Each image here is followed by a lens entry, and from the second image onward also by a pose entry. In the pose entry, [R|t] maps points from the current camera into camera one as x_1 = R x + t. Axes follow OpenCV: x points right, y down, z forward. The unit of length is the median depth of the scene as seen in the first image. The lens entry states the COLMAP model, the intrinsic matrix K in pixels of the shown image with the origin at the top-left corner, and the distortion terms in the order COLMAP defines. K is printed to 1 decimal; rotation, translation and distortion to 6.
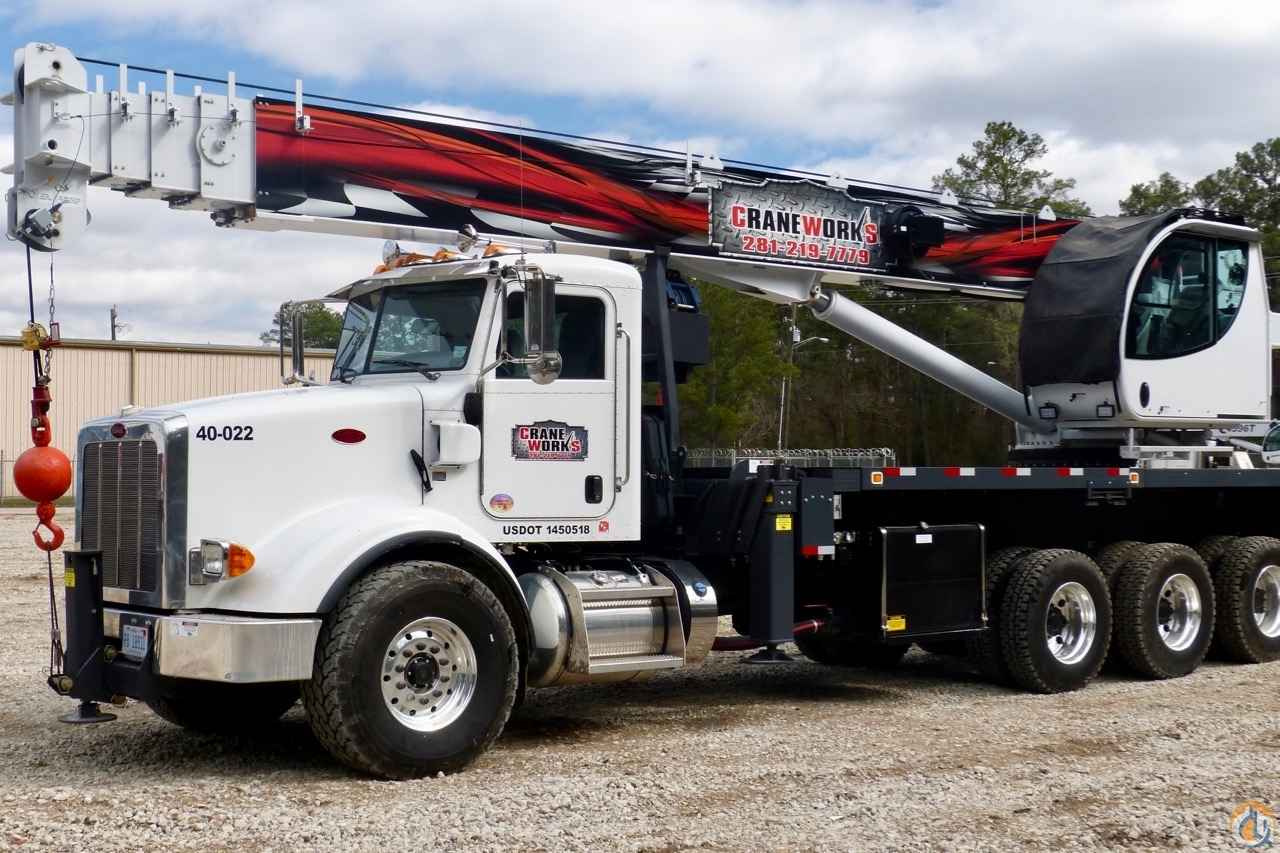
lens RADIAL K [[1773.8, 0, 640.0], [0, 1773.8, 426.5], [0, 0, 1]] dist [-0.053926, 0.066460]
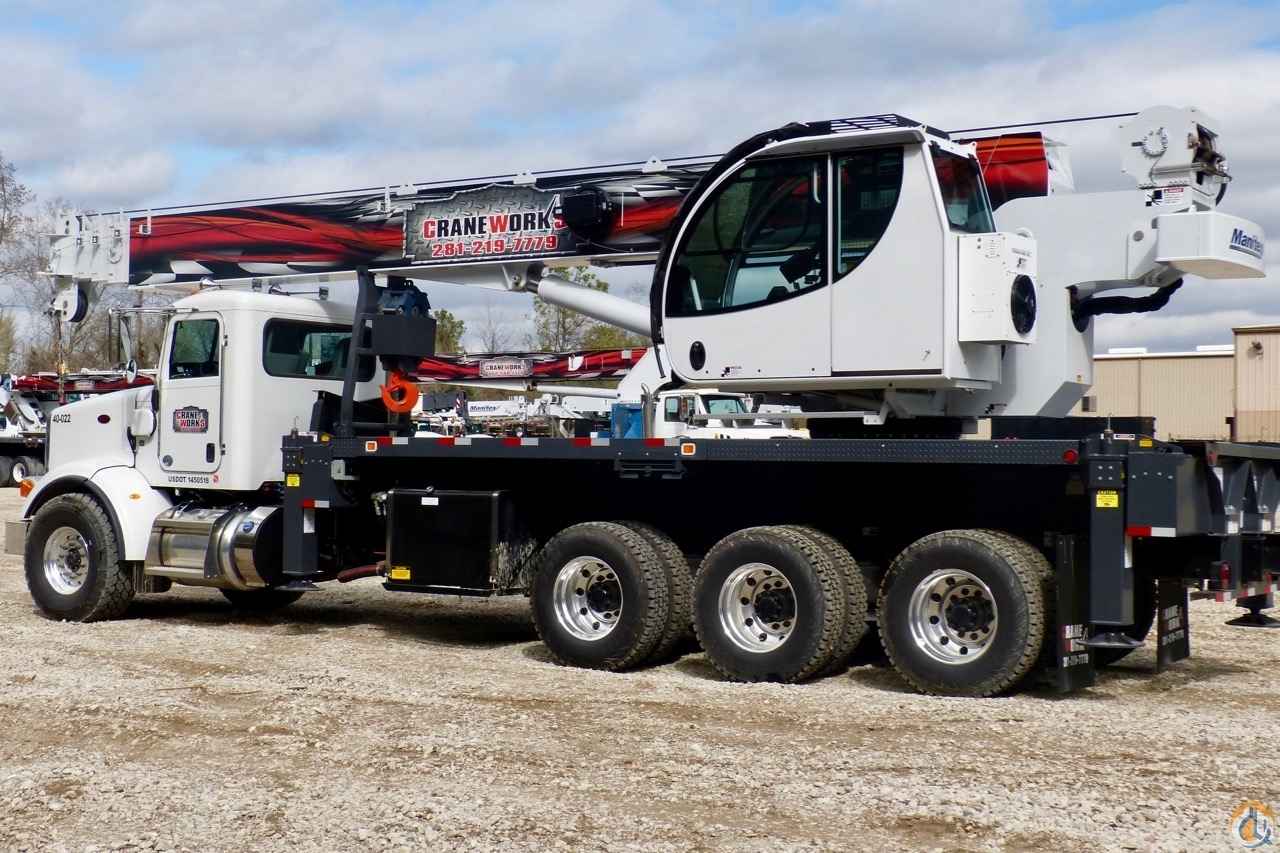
lens RADIAL K [[1773.8, 0, 640.0], [0, 1773.8, 426.5], [0, 0, 1]] dist [-0.053926, 0.066460]
pose [[0.293219, -0.010817, -0.955984, 1.320163], [0.017304, 0.999832, -0.006006, 0.026208], [0.955889, -0.014782, 0.293357, 0.831274]]
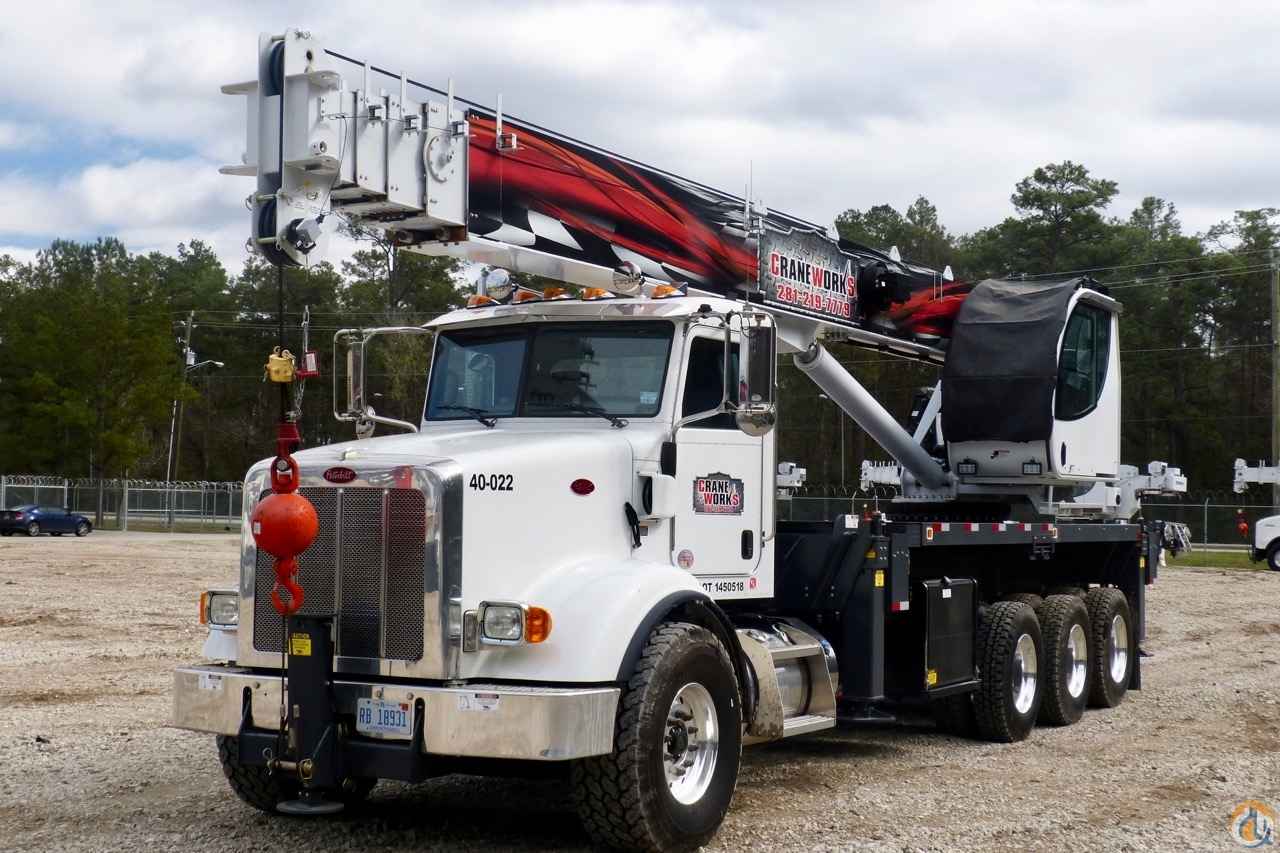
lens RADIAL K [[1867.9, 0, 640.0], [0, 1867.9, 426.5], [0, 0, 1]] dist [-0.046243, -0.031951]
pose [[0.931775, 0.031290, 0.361686, -0.408900], [-0.025216, 0.999451, -0.021504, -0.004923], [-0.362160, 0.010916, 0.932052, 0.069248]]
